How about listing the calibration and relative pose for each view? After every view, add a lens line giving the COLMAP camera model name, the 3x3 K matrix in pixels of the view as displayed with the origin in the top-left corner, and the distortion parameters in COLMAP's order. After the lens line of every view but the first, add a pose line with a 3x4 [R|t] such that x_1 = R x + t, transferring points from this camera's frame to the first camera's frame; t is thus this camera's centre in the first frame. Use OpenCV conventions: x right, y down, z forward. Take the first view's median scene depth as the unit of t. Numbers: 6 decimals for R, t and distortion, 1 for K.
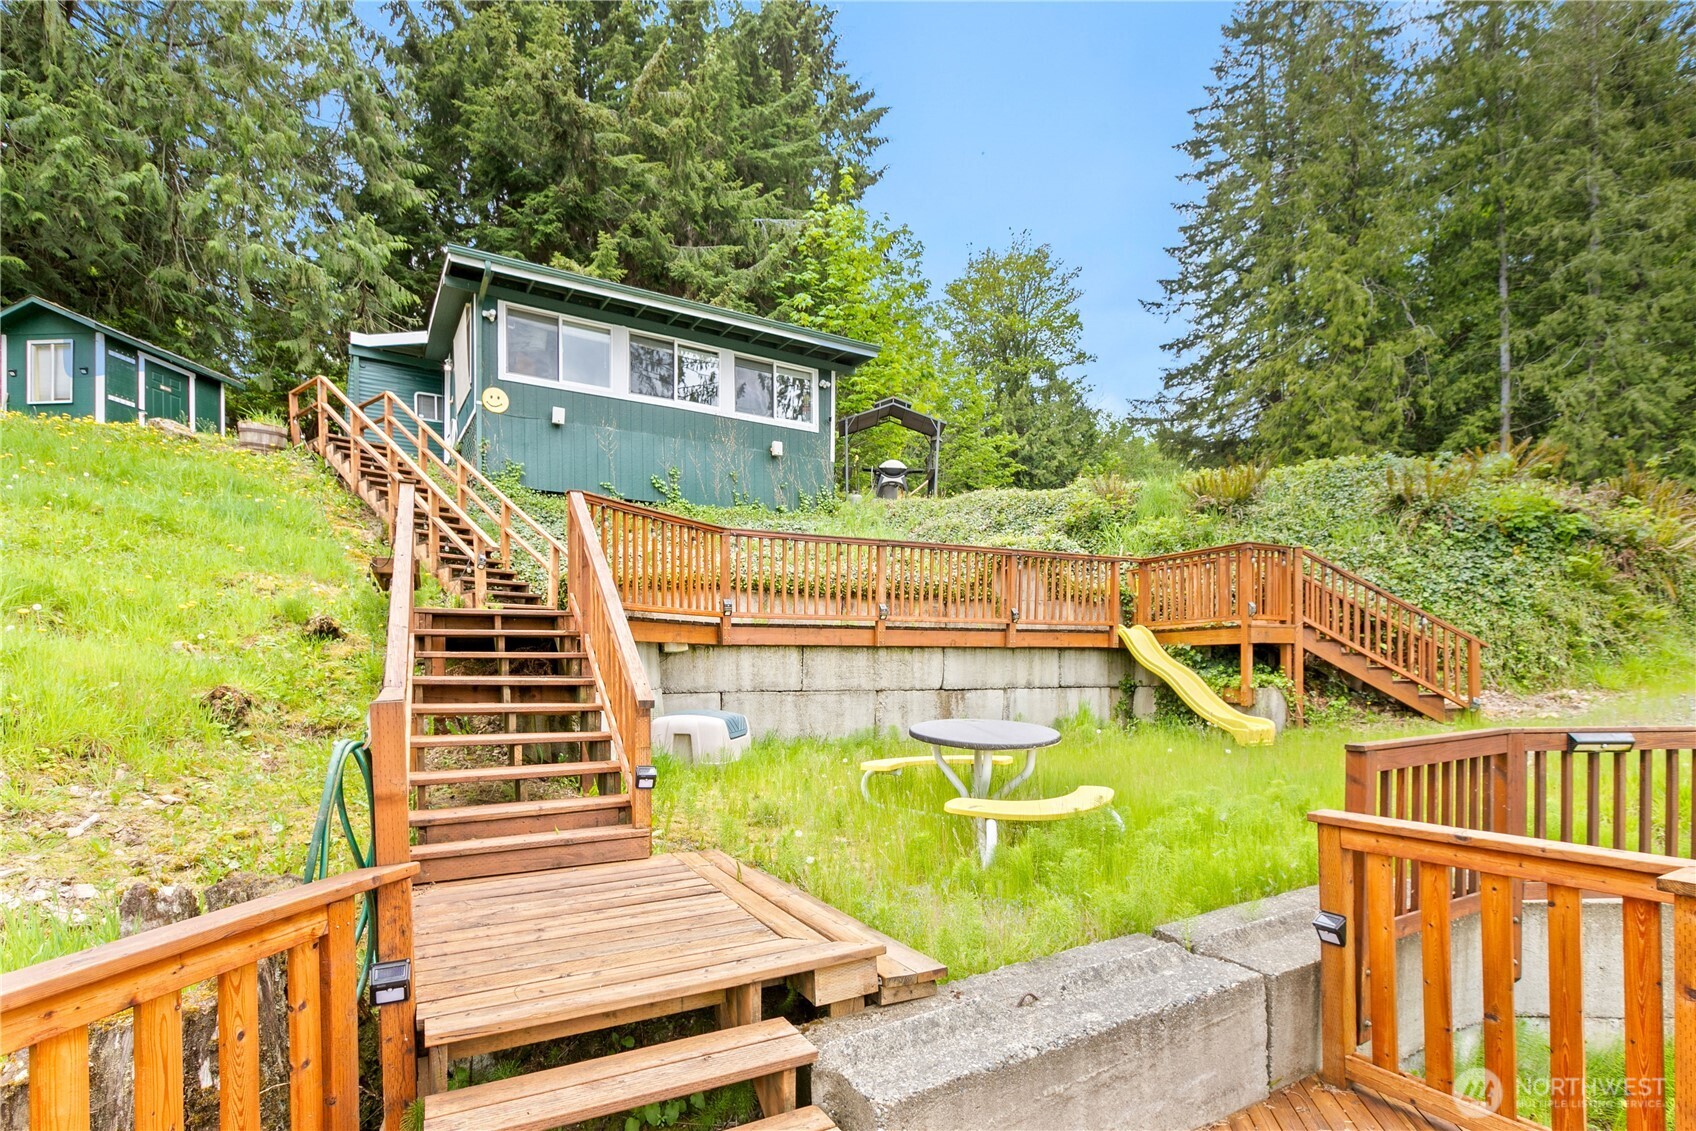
lens RADIAL K [[820.1, 0, 846.2], [0, 820.1, 675.7], [0, 0, 1]] dist [0.000932, -0.000037]
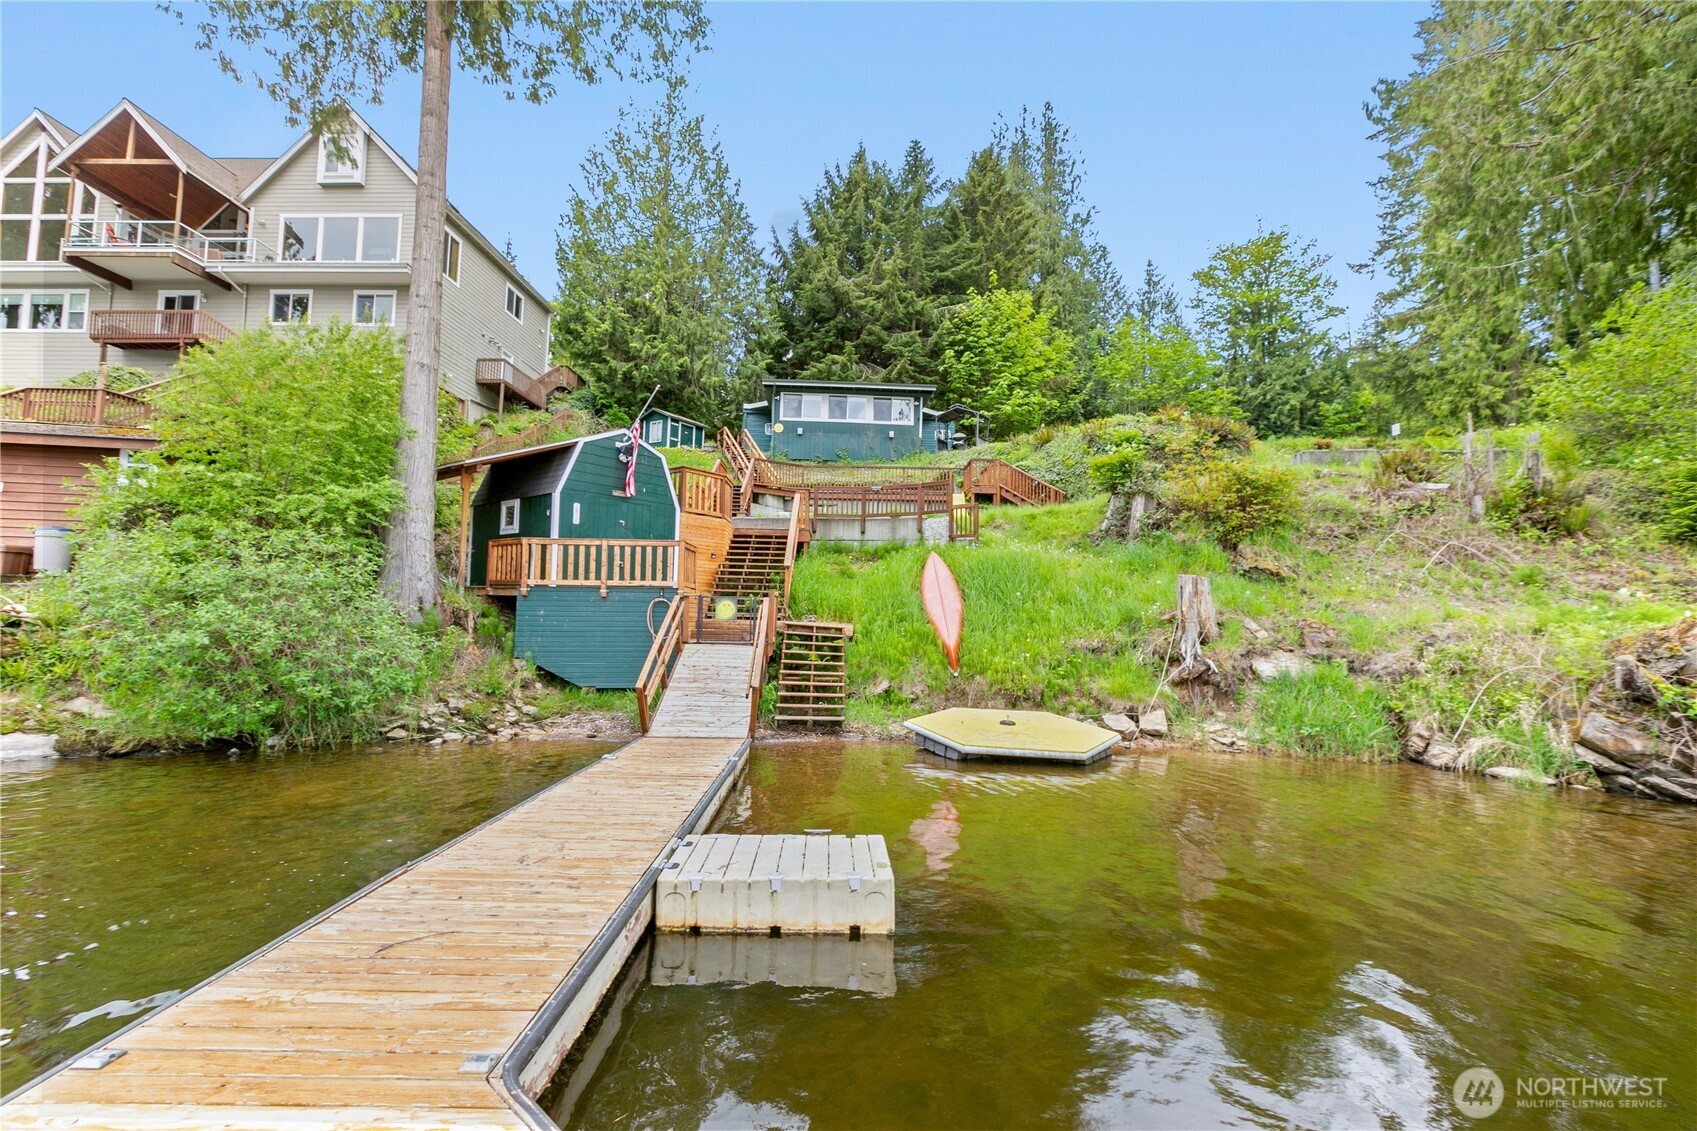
lens RADIAL K [[774.4, 0, 846.3], [0, 774.4, 588.3], [0, 0, 1]] dist [0.000018, -0.000276]
pose [[0.873835, 0.010727, -0.486105, 0.860977], [-0.036216, 0.998415, -0.043070, 0.252746], [0.484873, 0.055241, 0.872839, -0.931759]]
